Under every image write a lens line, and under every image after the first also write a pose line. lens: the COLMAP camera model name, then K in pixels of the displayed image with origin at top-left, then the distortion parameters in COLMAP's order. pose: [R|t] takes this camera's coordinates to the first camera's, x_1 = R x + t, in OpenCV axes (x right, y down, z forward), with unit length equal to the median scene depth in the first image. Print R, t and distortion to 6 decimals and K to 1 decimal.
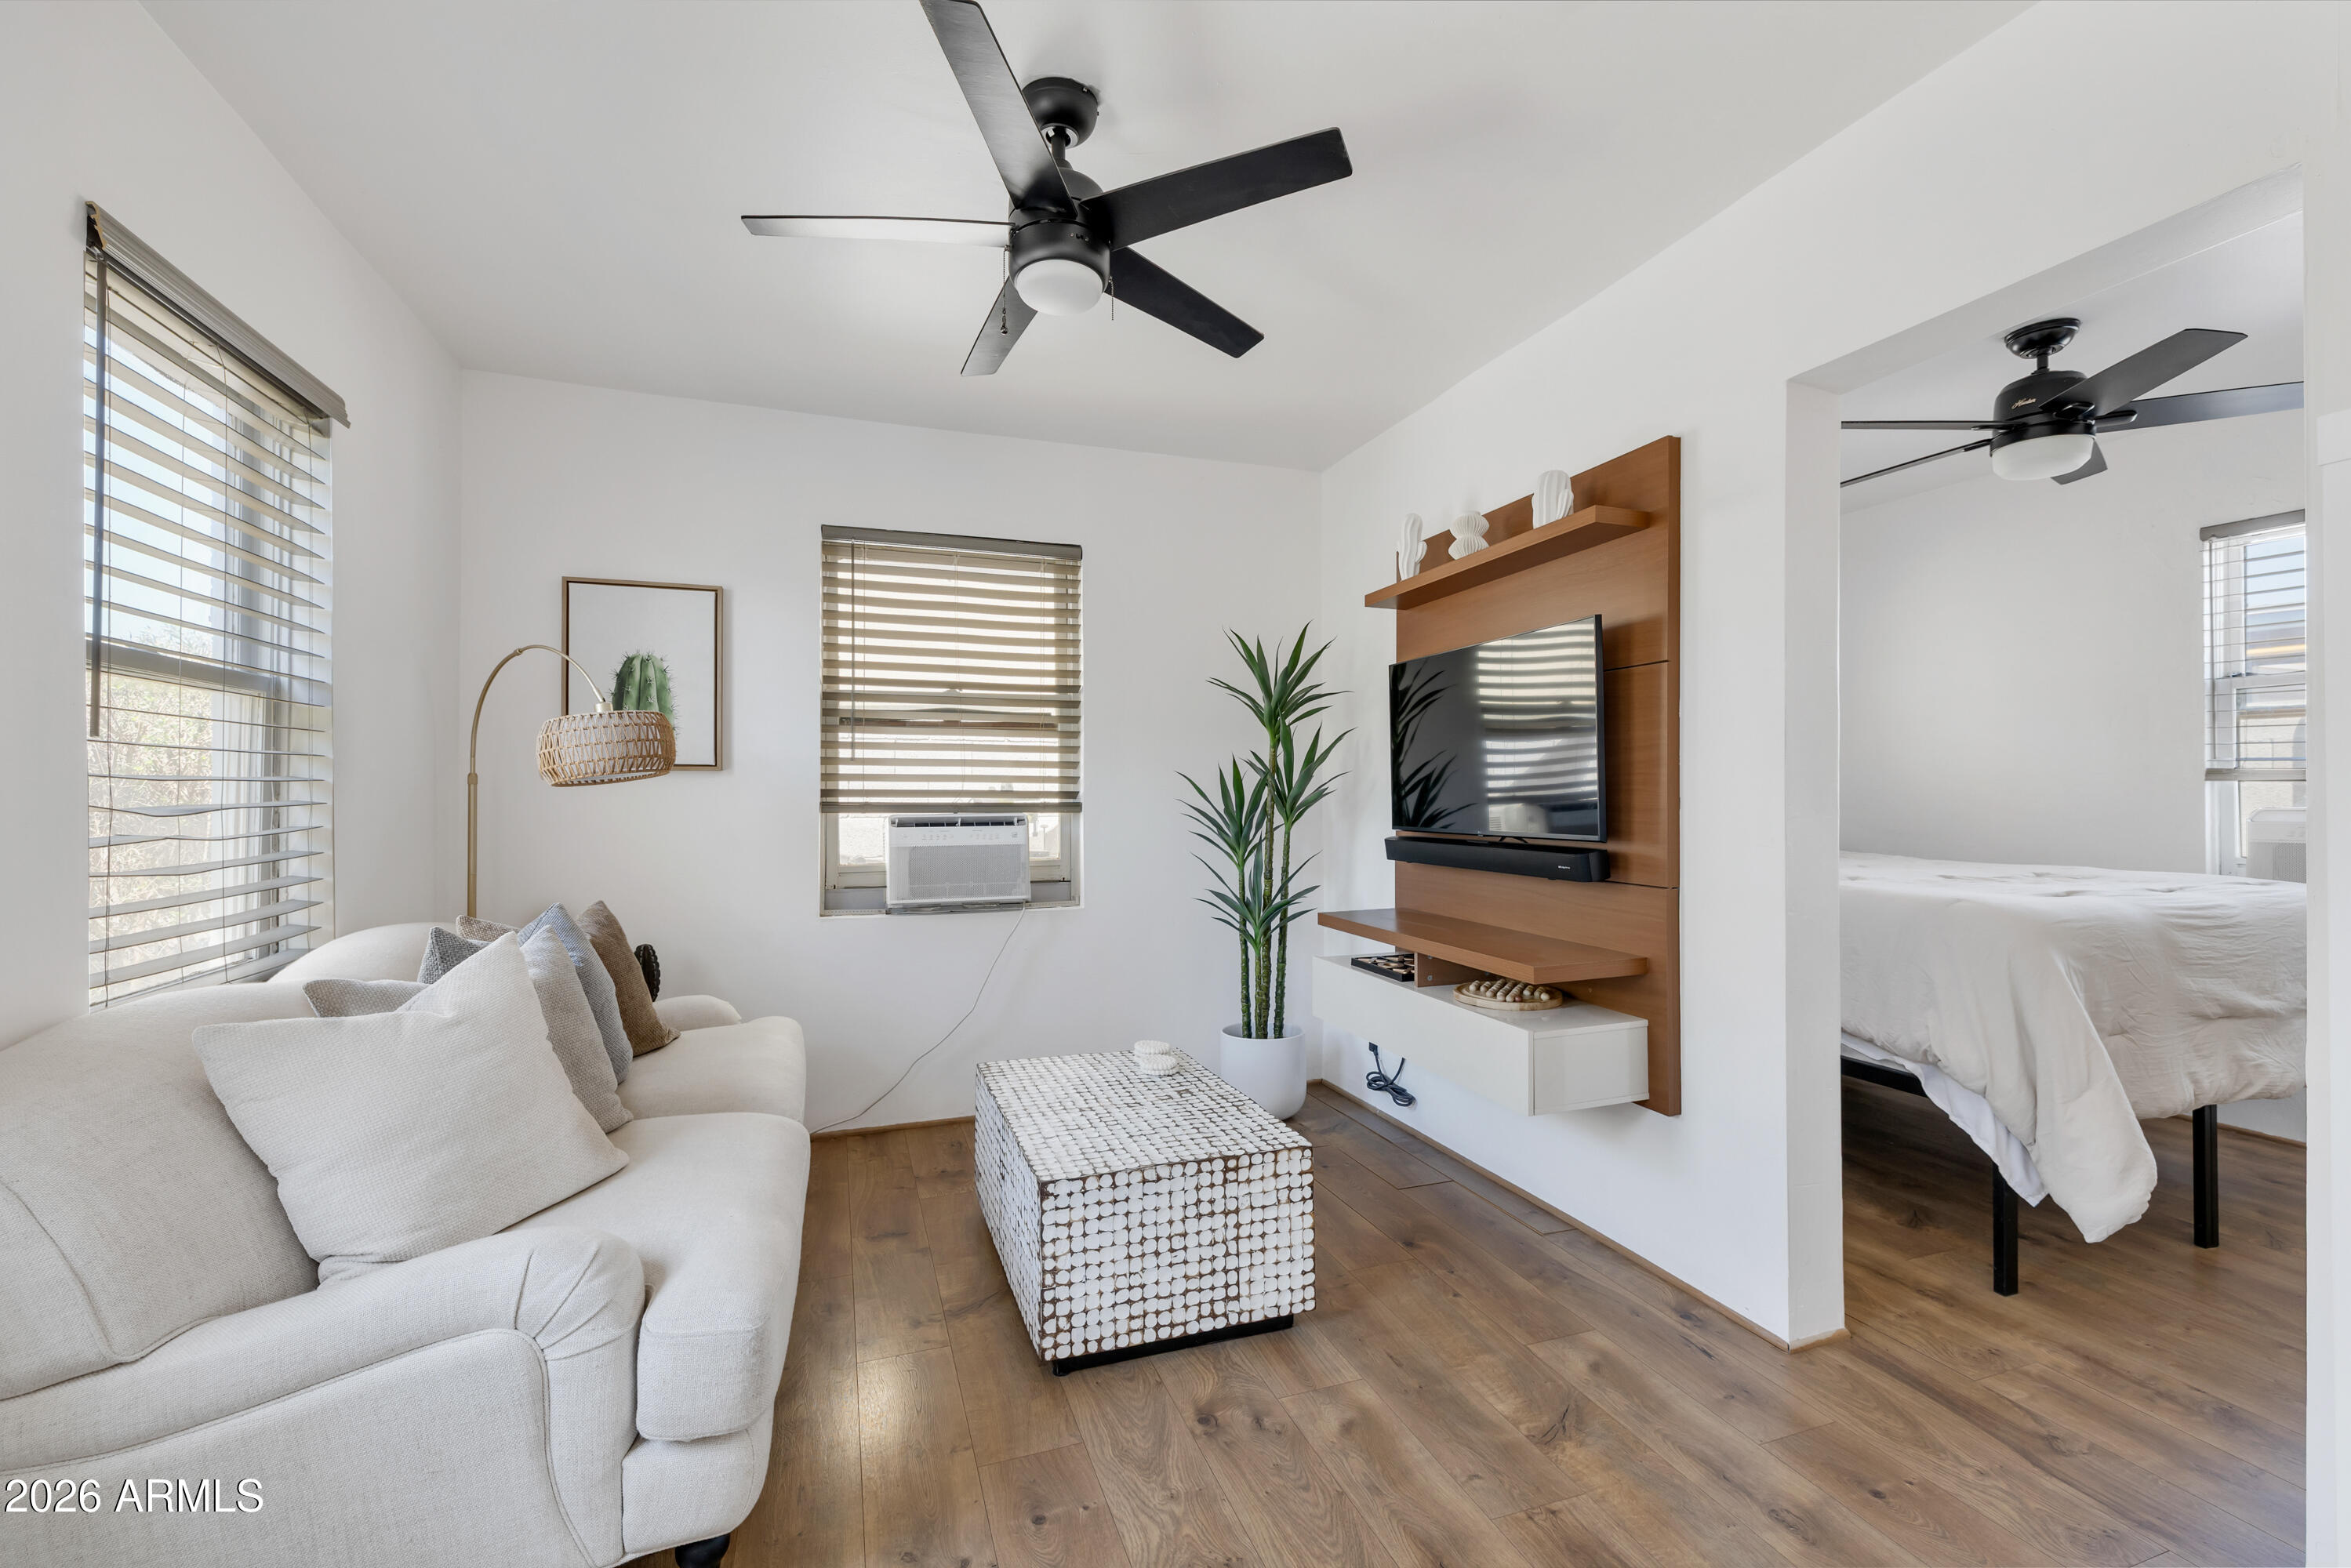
lens RADIAL K [[986.7, 0, 1184.7], [0, 986.7, 776.9], [0, 0, 1]] dist [-0.000239, -0.000156]
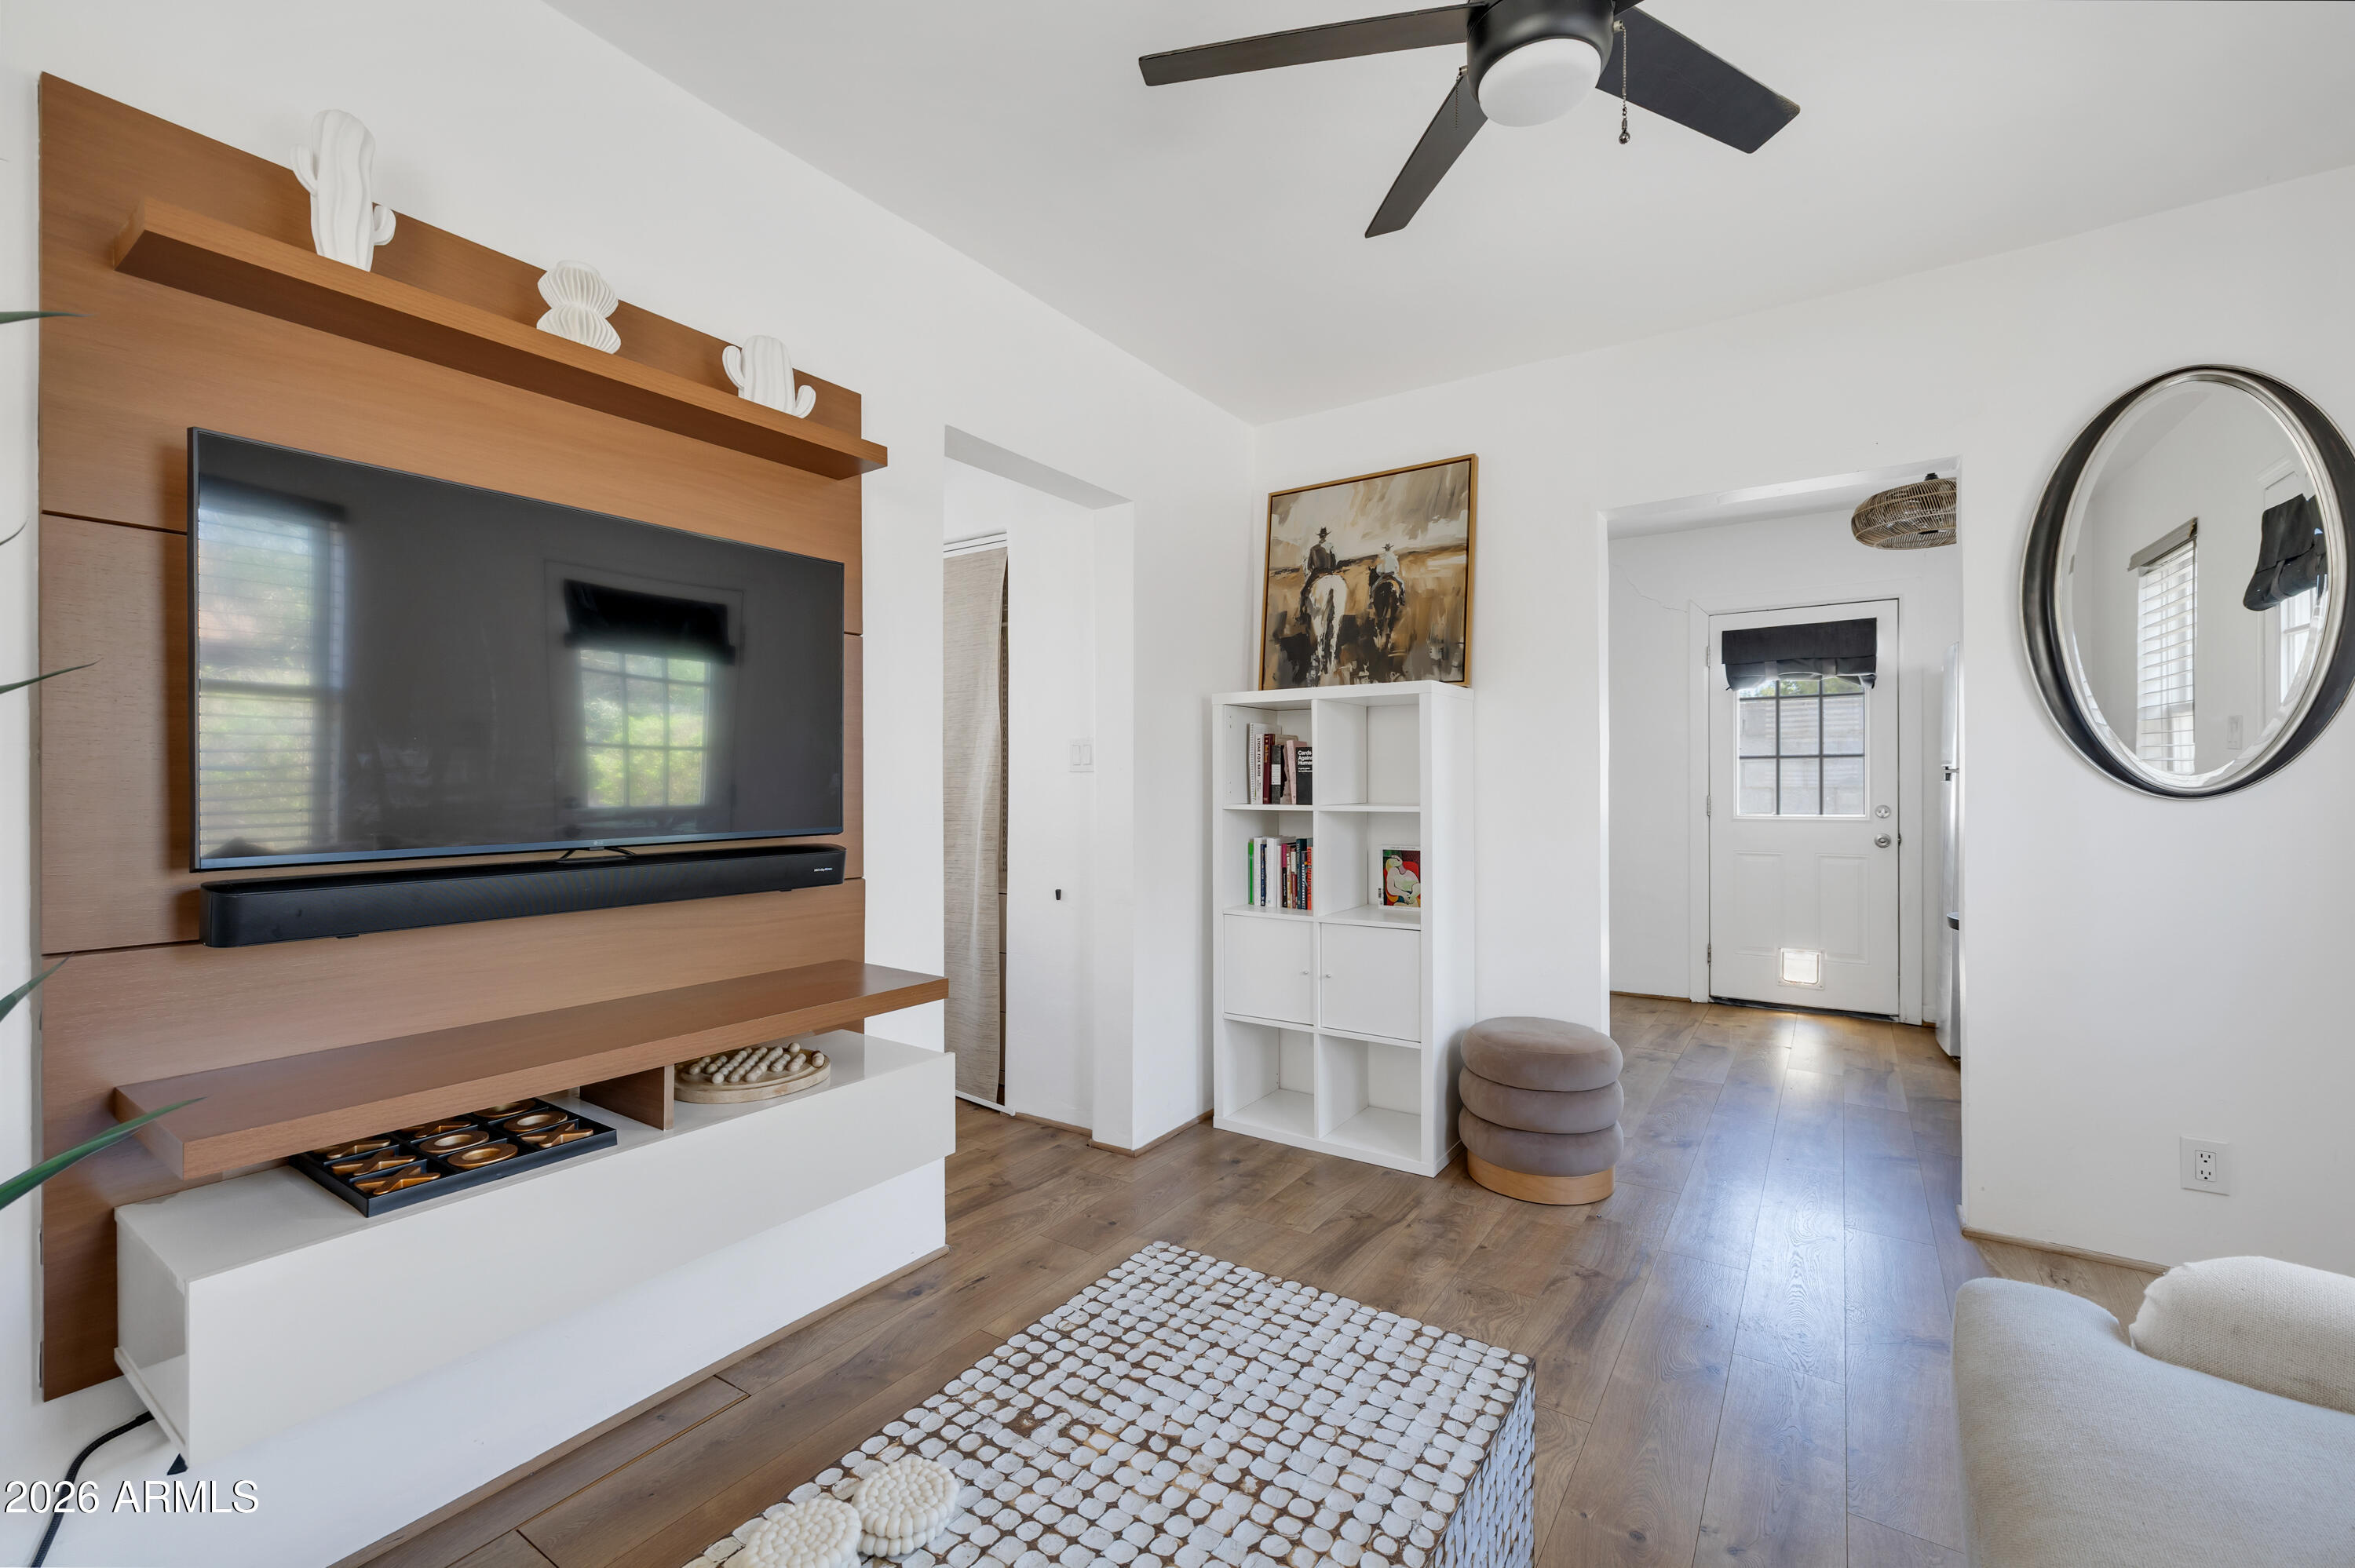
lens RADIAL K [[988.3, 0, 1186.7], [0, 988.3, 776.8], [0, 0, 1]] dist [-0.000239, -0.000156]
pose [[-0.595930, 0.005232, 0.803019, -0.460916], [-0.008414, 0.999883, -0.012759, 0.028118], [-0.802992, -0.014360, -0.595816, 1.352614]]
